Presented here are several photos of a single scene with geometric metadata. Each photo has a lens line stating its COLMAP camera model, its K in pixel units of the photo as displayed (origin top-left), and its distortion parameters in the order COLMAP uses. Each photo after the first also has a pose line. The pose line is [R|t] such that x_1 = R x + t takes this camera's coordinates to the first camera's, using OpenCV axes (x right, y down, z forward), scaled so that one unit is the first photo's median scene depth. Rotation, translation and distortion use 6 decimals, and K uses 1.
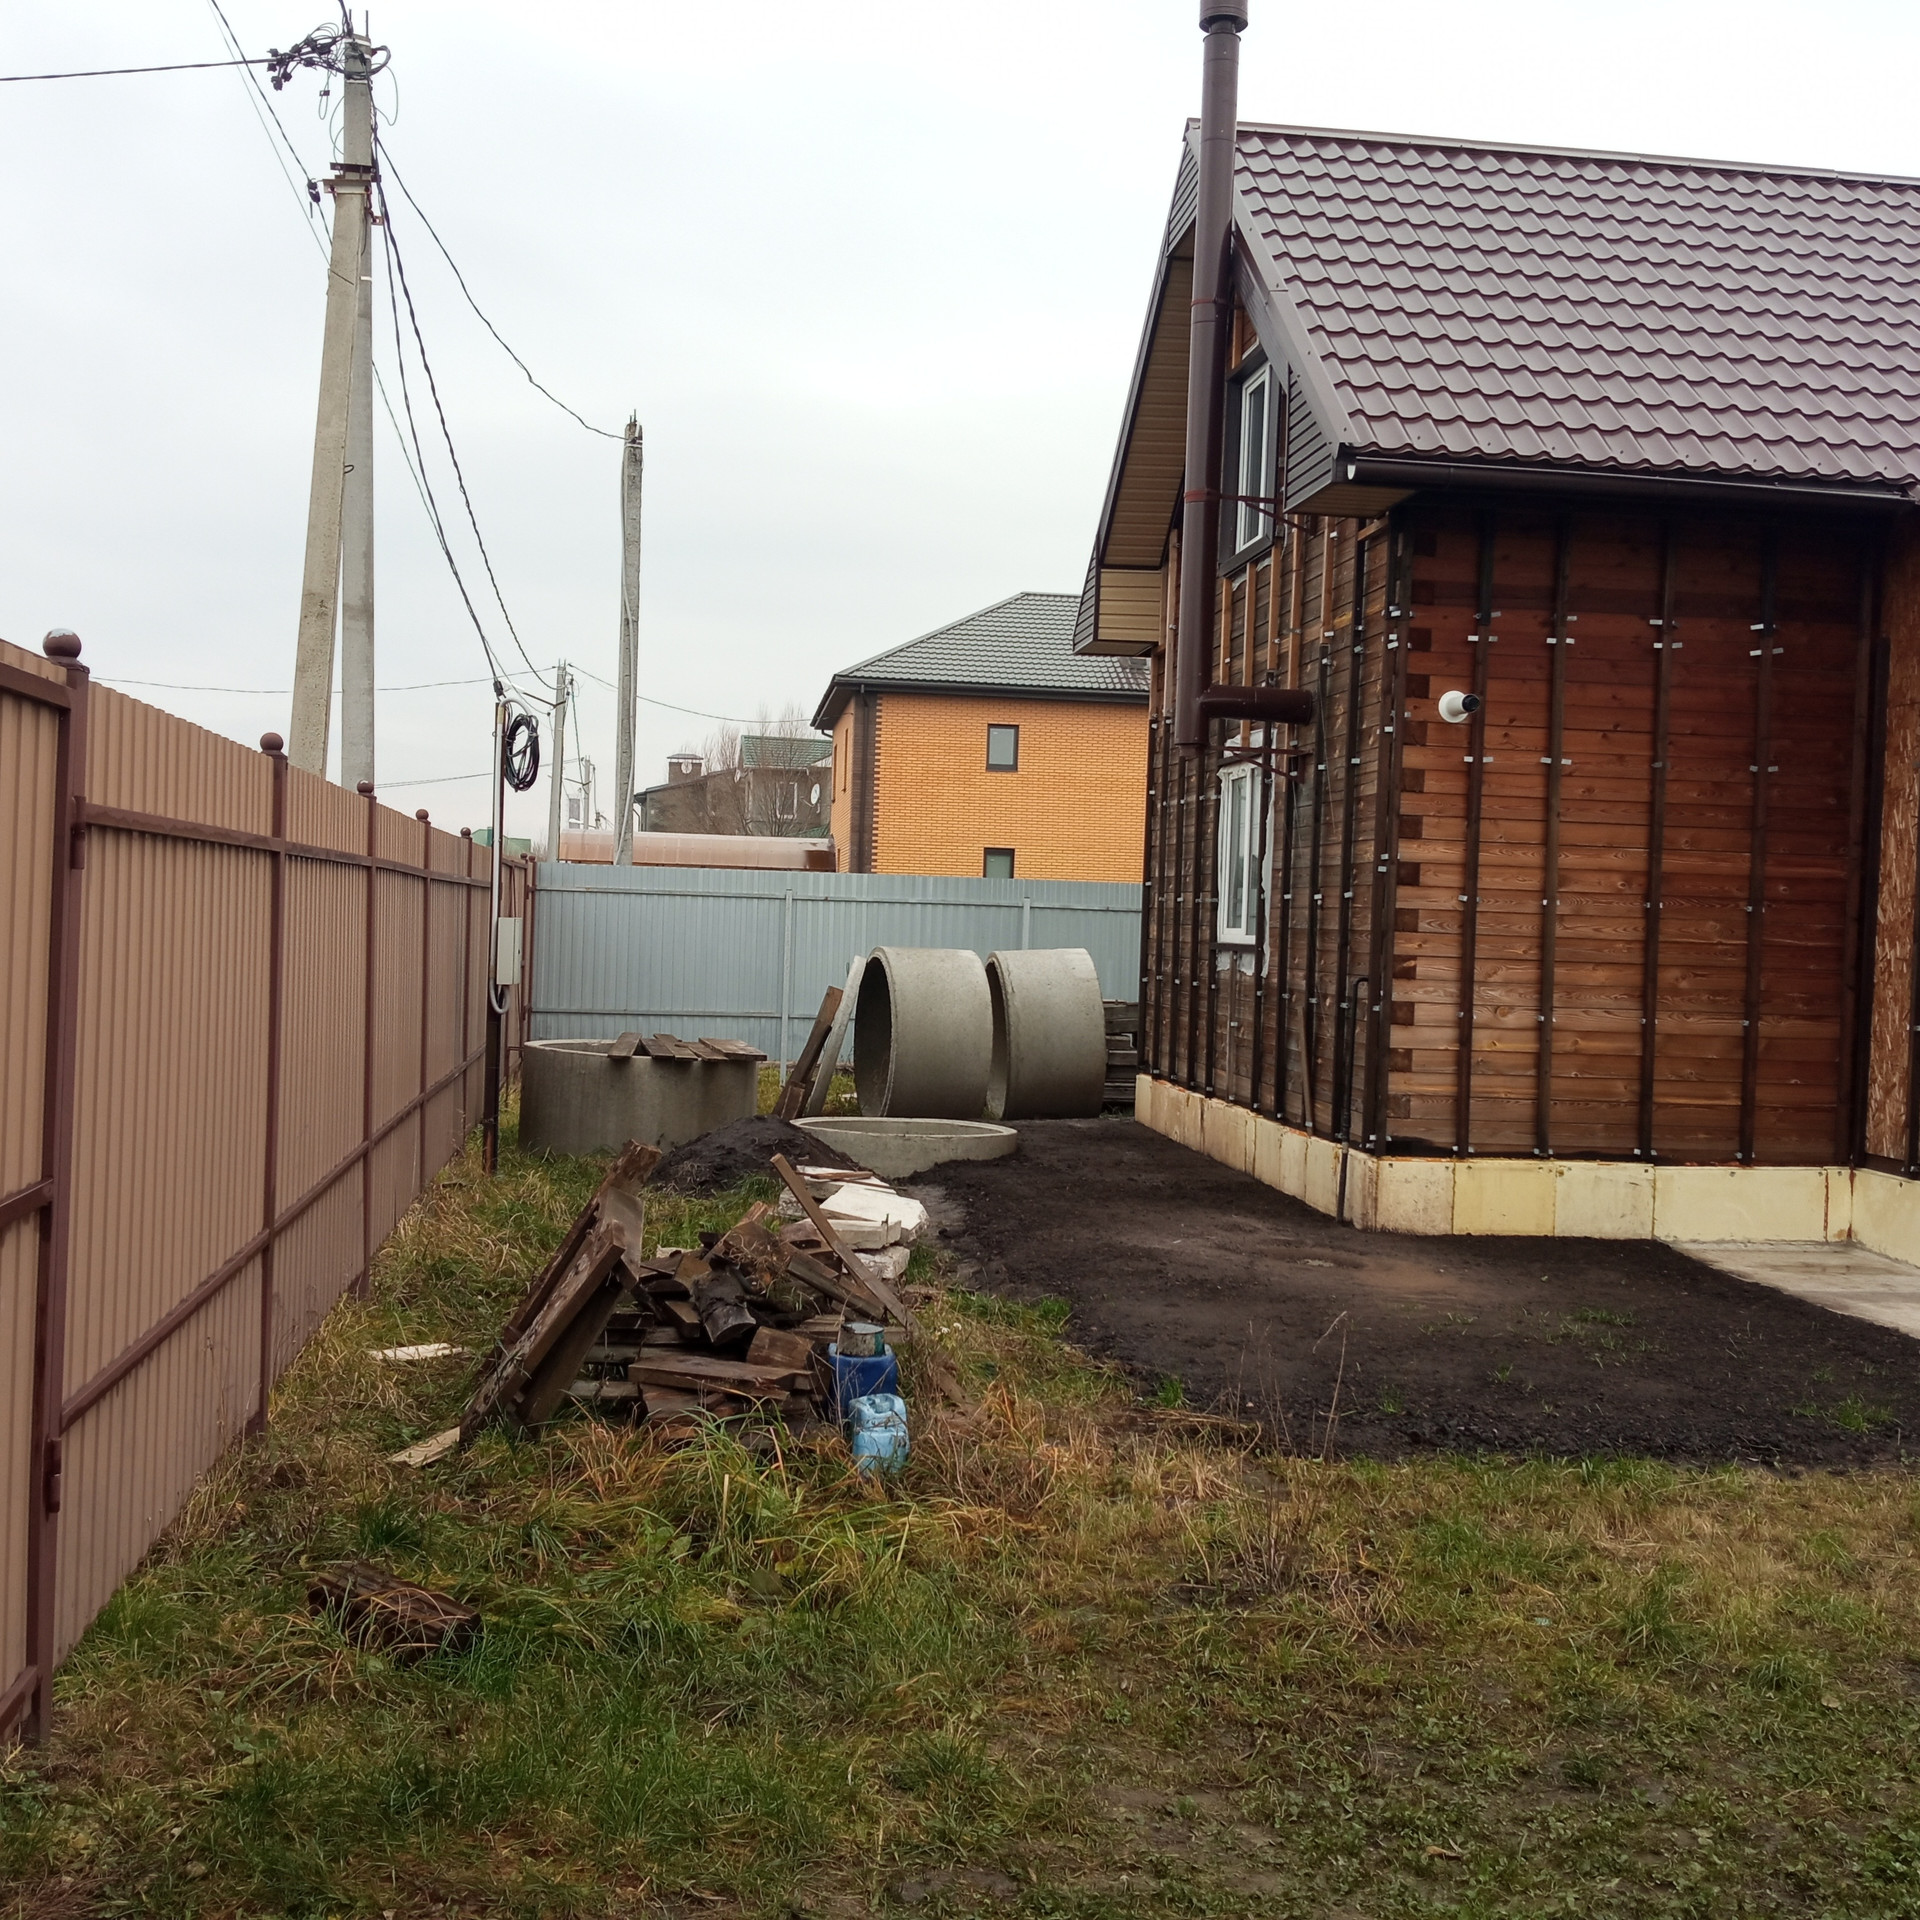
lens RADIAL K [[2074.6, 0, 952.3], [0, 2074.6, 956.9], [0, 0, 1]] dist [0.141517, -0.275302]
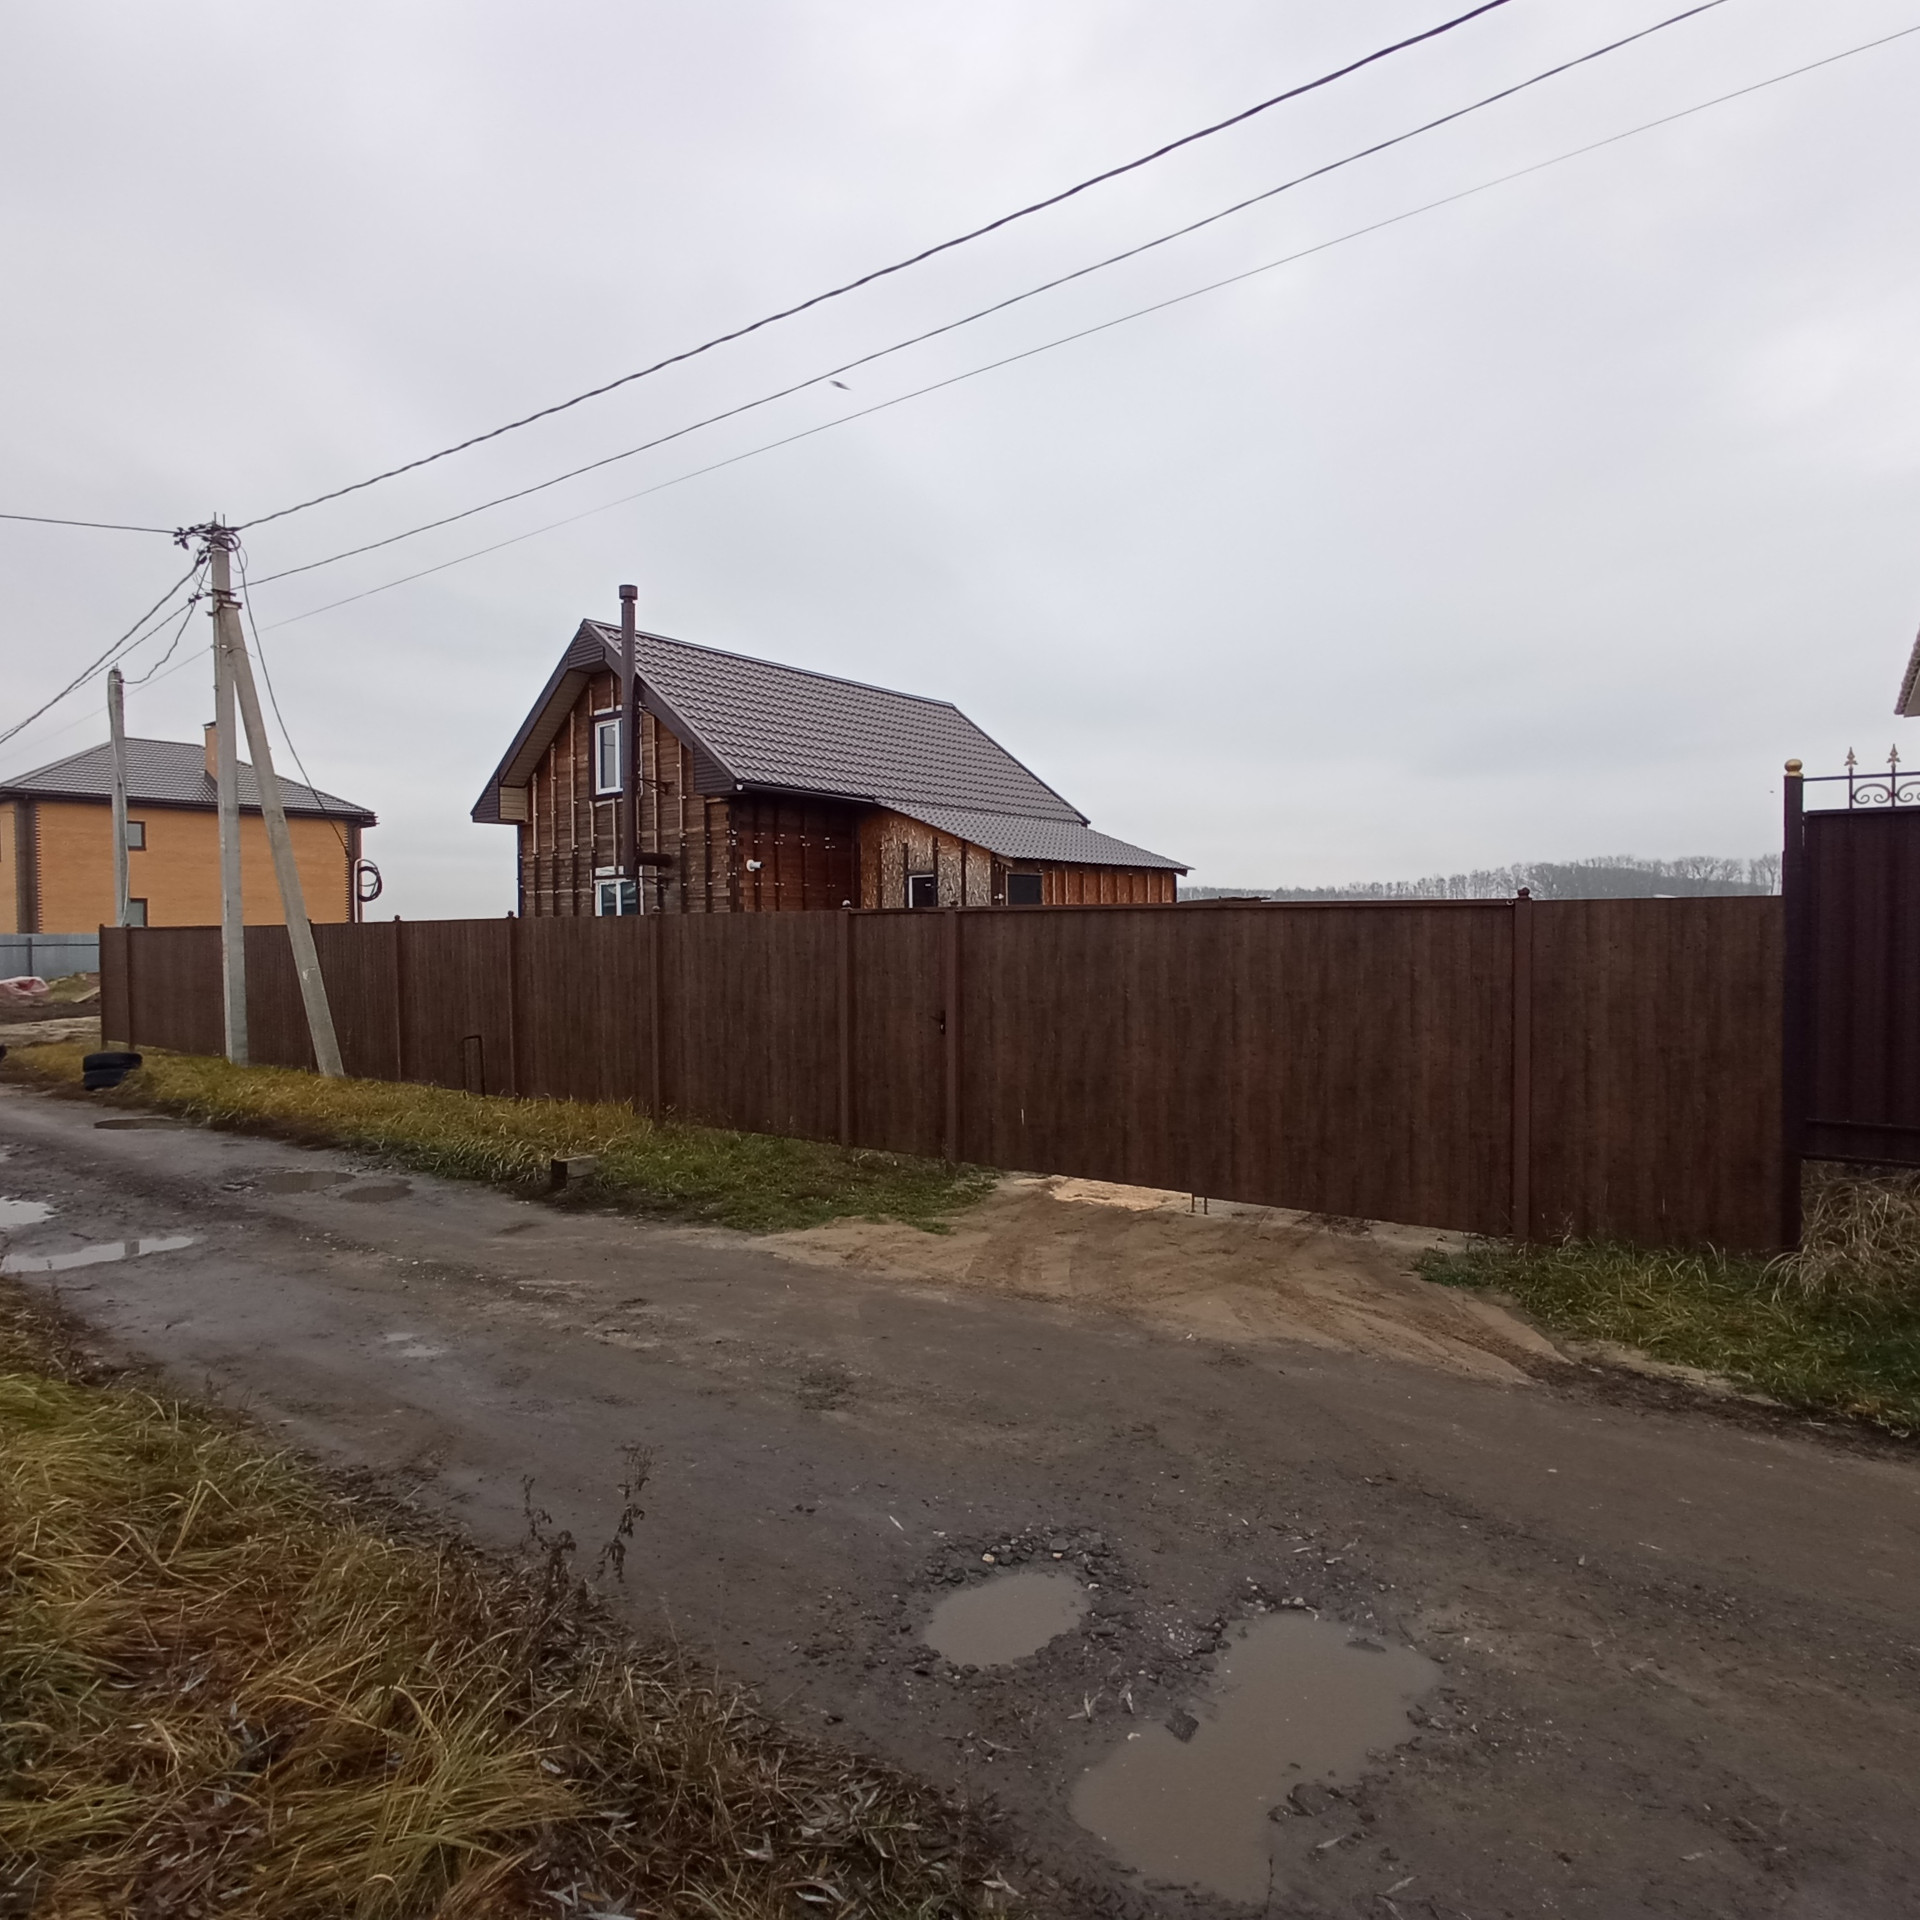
lens RADIAL K [[1152.6, 0, 947.3], [0, 1152.6, 960.2], [0, 0, 1]] dist [-0.063146, 0.049489]
pose [[0.704377, -0.062098, 0.707104, -0.676384], [0.047319, 0.998058, 0.040513, -0.041776], [-0.708247, 0.004923, 0.705948, -0.284496]]
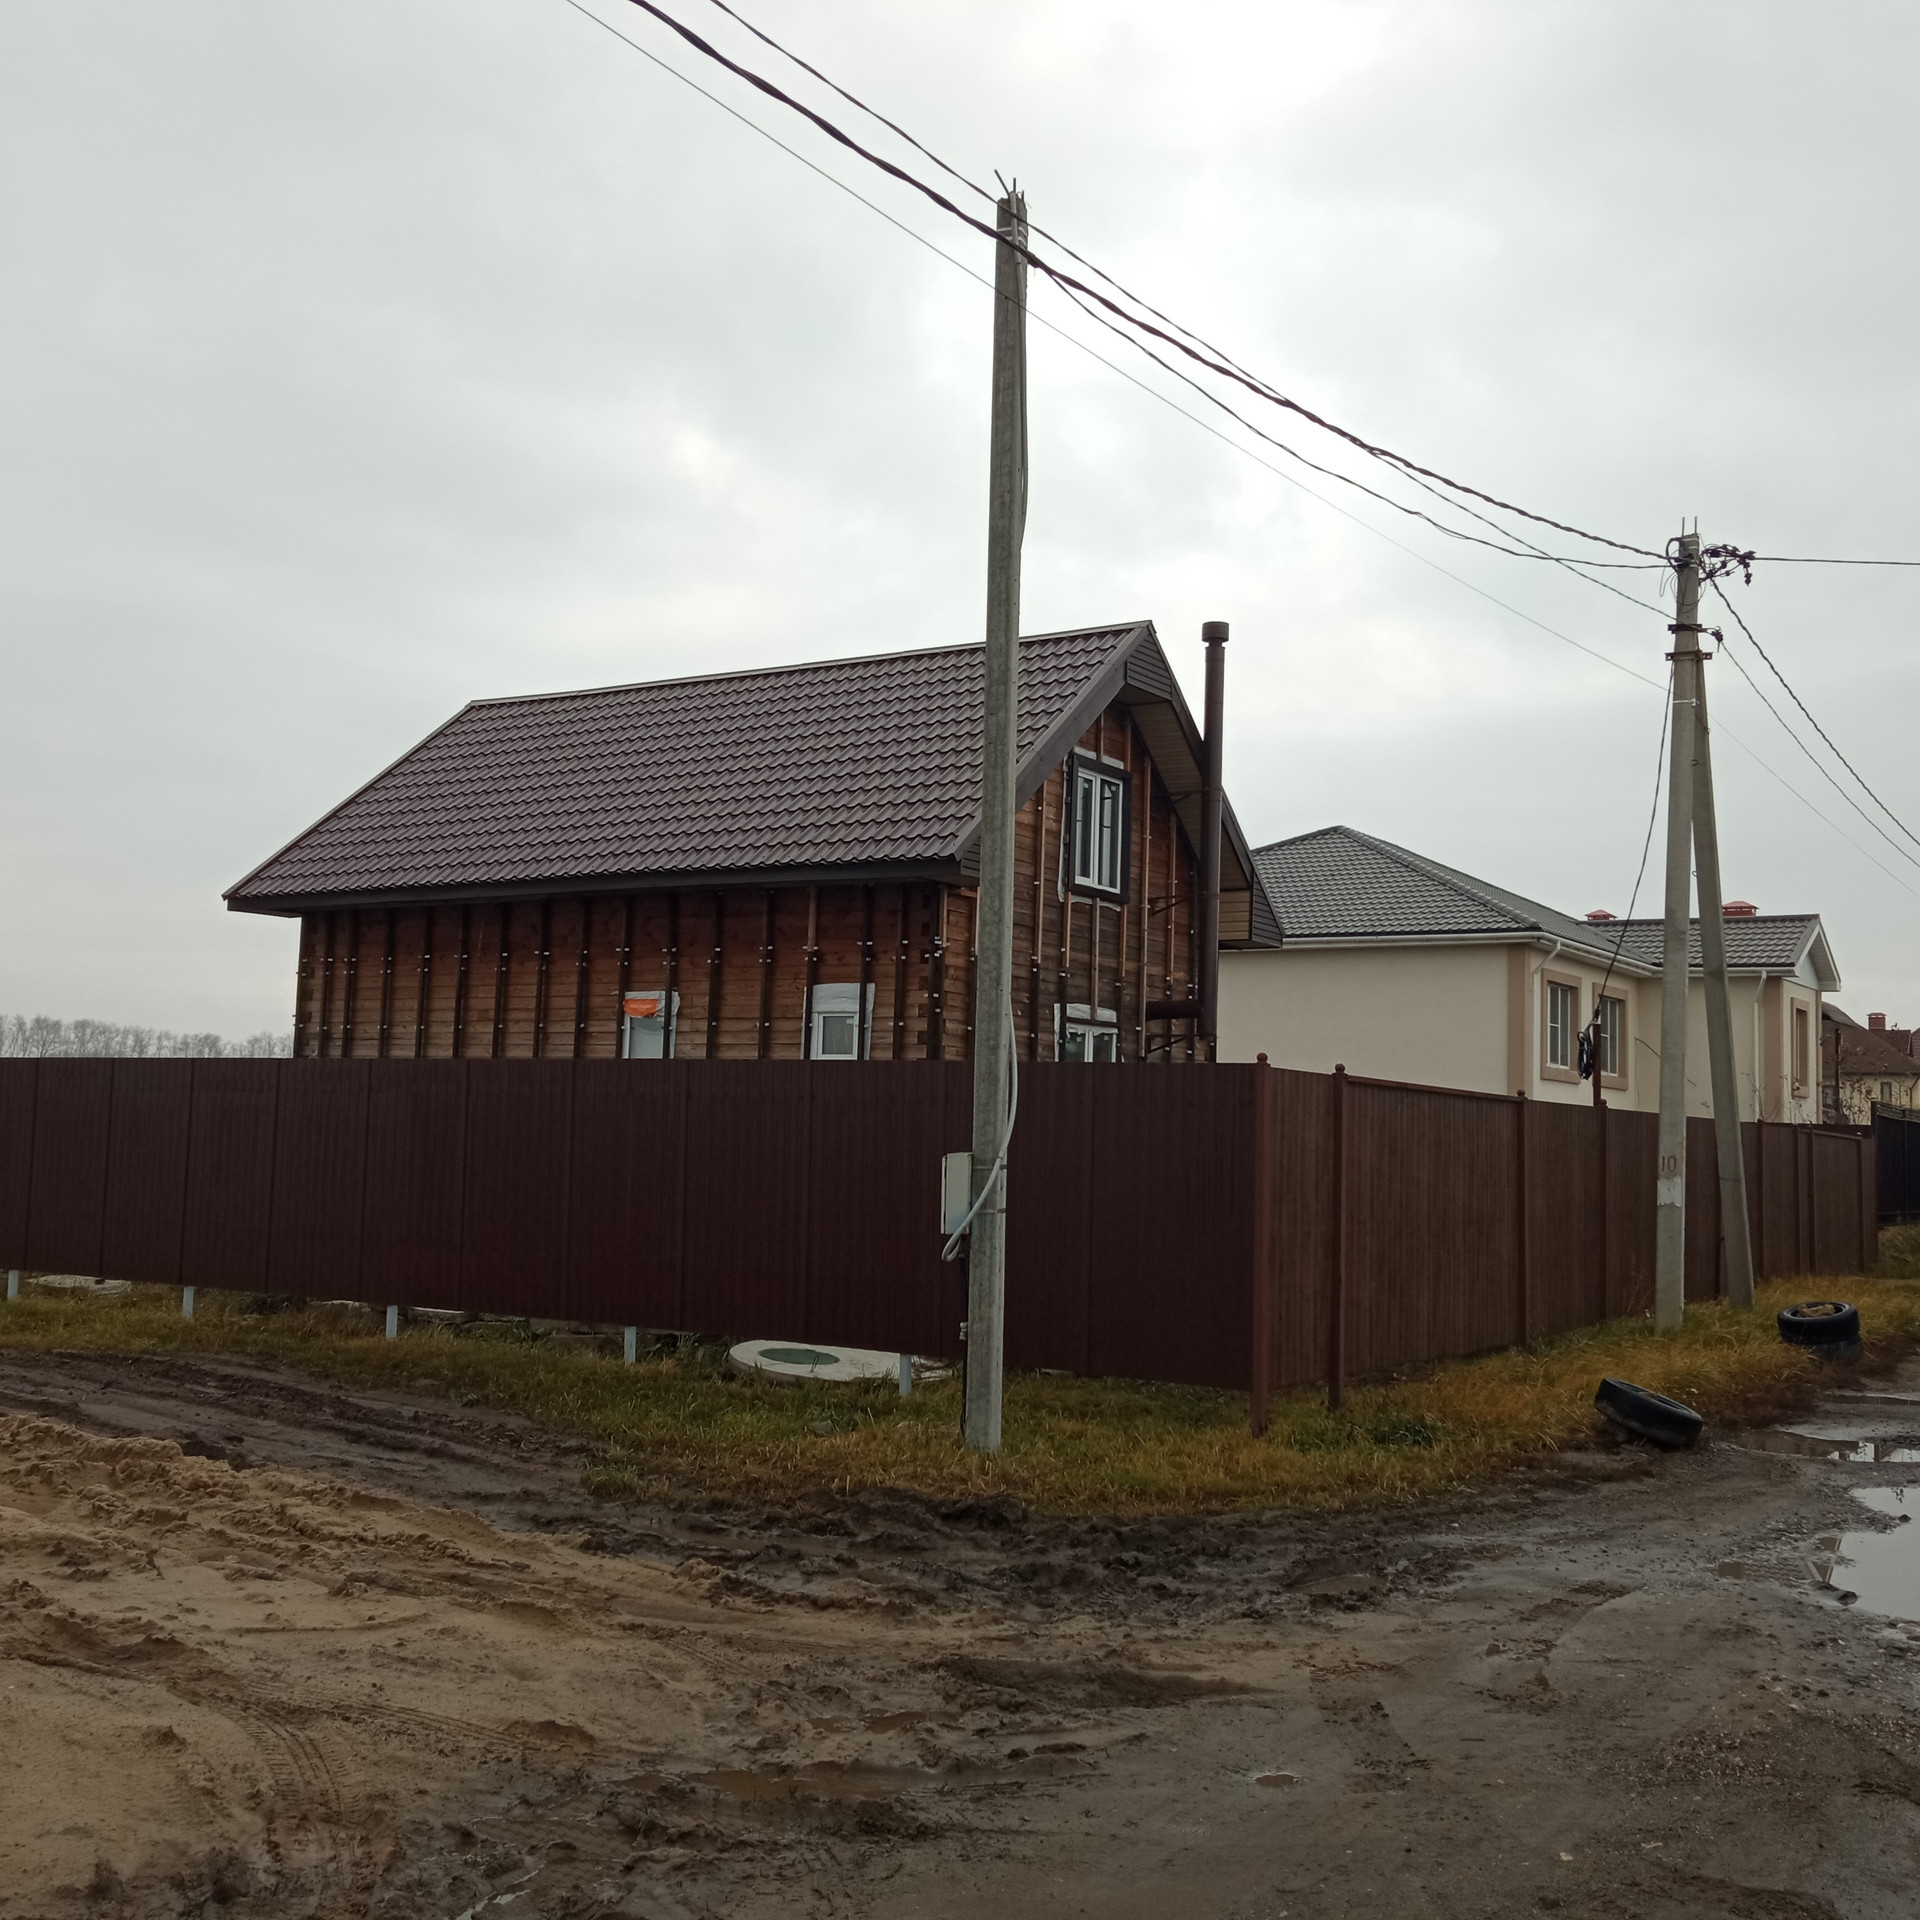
lens RADIAL K [[1985.7, 0, 987.8], [0, 1985.7, 961.1], [0, 0, 1]] dist [0.153455, 0.000320]
pose [[-0.772413, 0.000611, 0.635121, -0.898955], [-0.046705, 0.997237, -0.057761, -0.066037], [-0.633401, -0.074278, -0.770250, 2.694424]]
